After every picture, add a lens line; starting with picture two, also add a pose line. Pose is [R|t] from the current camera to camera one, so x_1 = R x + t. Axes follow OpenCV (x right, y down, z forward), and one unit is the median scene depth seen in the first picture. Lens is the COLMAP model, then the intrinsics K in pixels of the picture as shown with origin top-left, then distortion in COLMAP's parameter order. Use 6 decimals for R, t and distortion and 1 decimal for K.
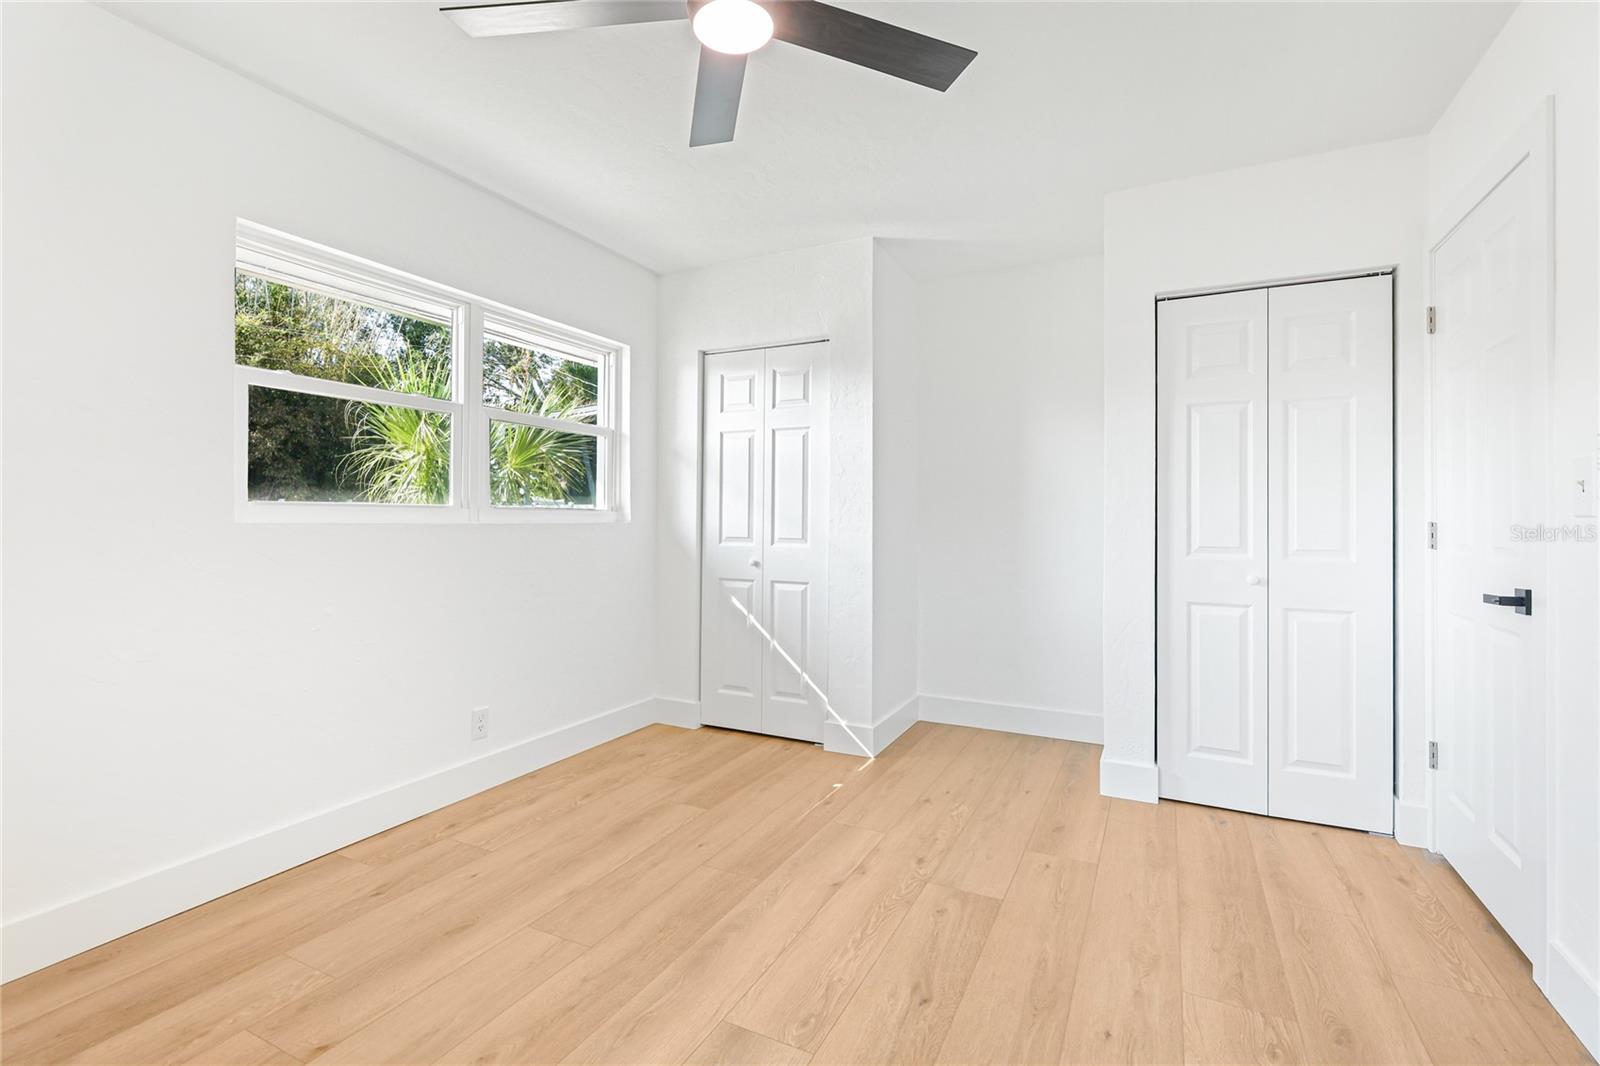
lens RADIAL K [[738.9, 0, 797.4], [0, 738.9, 518.3], [0, 0, 1]] dist [0.009568, -0.000861]
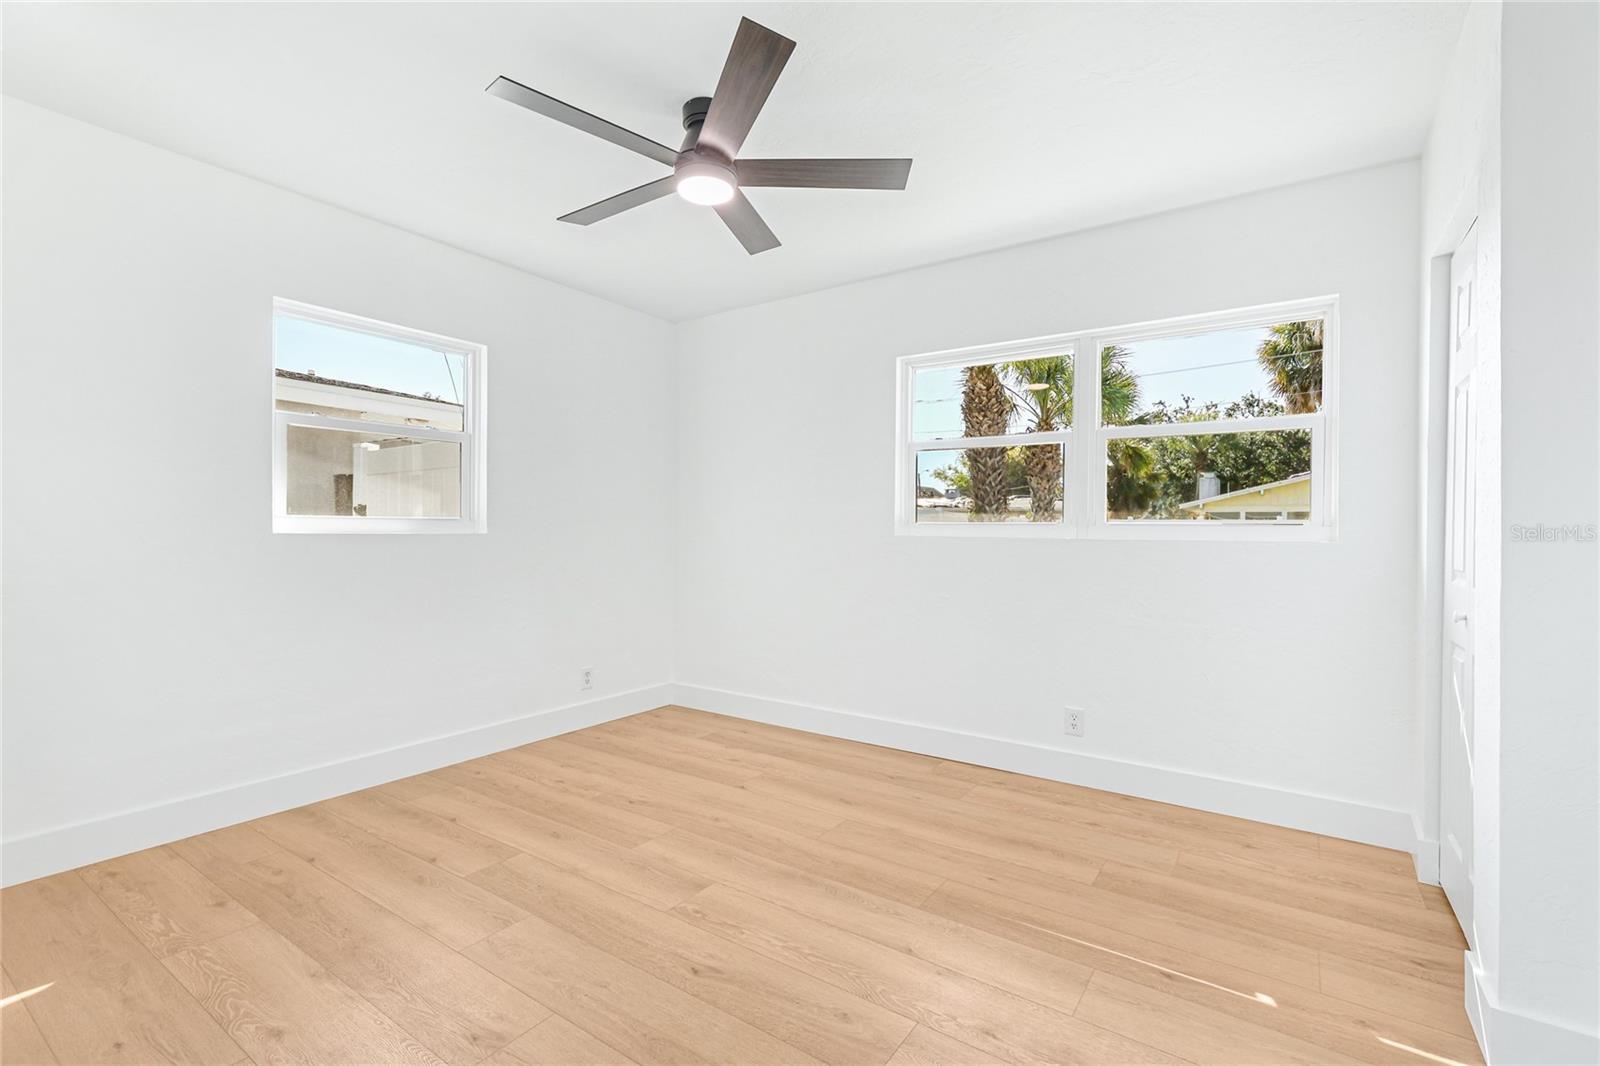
lens RADIAL K [[738.9, 0, 799.6], [0, 738.9, 538.3], [0, 0, 1]] dist [0.009568, -0.000861]
pose [[-0.156918, 0.004289, -0.987602, 0.831542], [-0.005913, 0.999969, 0.005283, 0.003022], [0.987594, 0.006669, -0.156888, 0.894585]]
